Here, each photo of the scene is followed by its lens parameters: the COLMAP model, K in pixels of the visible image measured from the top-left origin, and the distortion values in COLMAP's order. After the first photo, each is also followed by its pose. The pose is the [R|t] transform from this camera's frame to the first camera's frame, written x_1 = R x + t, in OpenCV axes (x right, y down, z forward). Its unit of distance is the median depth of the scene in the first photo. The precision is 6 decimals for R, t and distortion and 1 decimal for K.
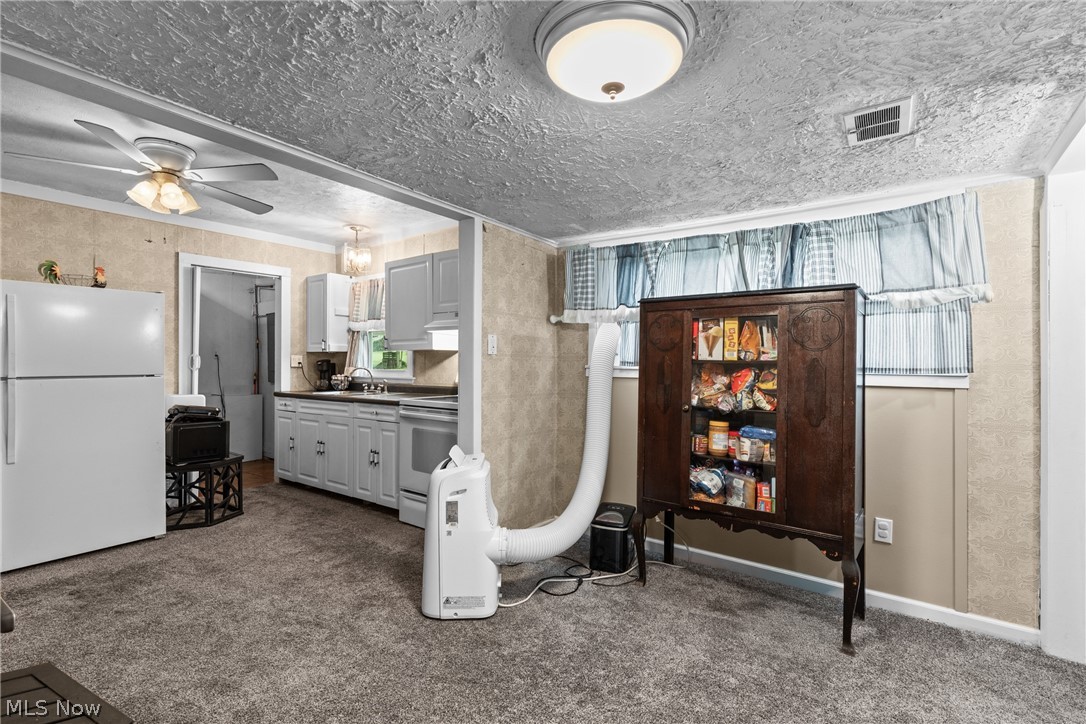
lens RADIAL K [[487.3, 0, 526.7], [0, 487.3, 358.7], [0, 0, 1]] dist [0.009426, -0.001316]
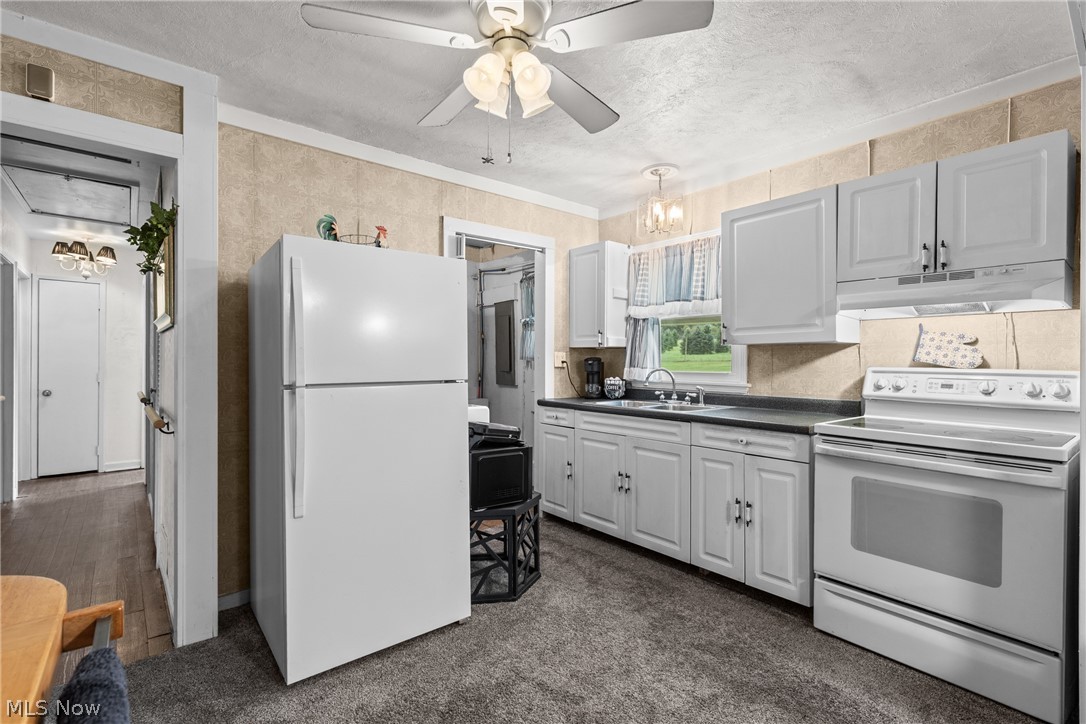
lens RADIAL K [[487.3, 0, 537.8], [0, 487.3, 362.7], [0, 0, 1]] dist [0.009426, -0.001316]
pose [[0.972243, 0.003134, -0.233953, -0.418432], [-0.000077, 0.999915, 0.013075, -0.000056], [0.233974, -0.012694, 0.972160, 0.317097]]
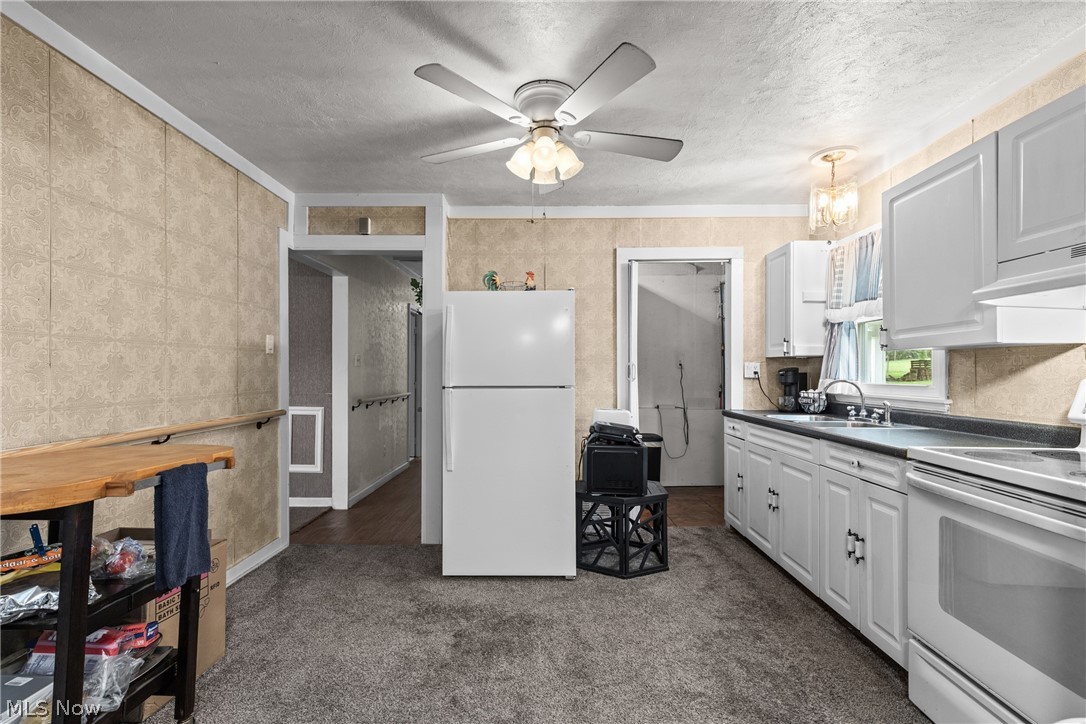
lens RADIAL K [[487.3, 0, 554.4], [0, 487.3, 371.0], [0, 0, 1]] dist [0.009426, -0.001316]
pose [[0.606361, -0.003256, -0.795183, -0.080230], [0.006310, 0.999980, 0.000717, 0.004740], [0.795164, -0.005452, 0.606370, 0.397805]]
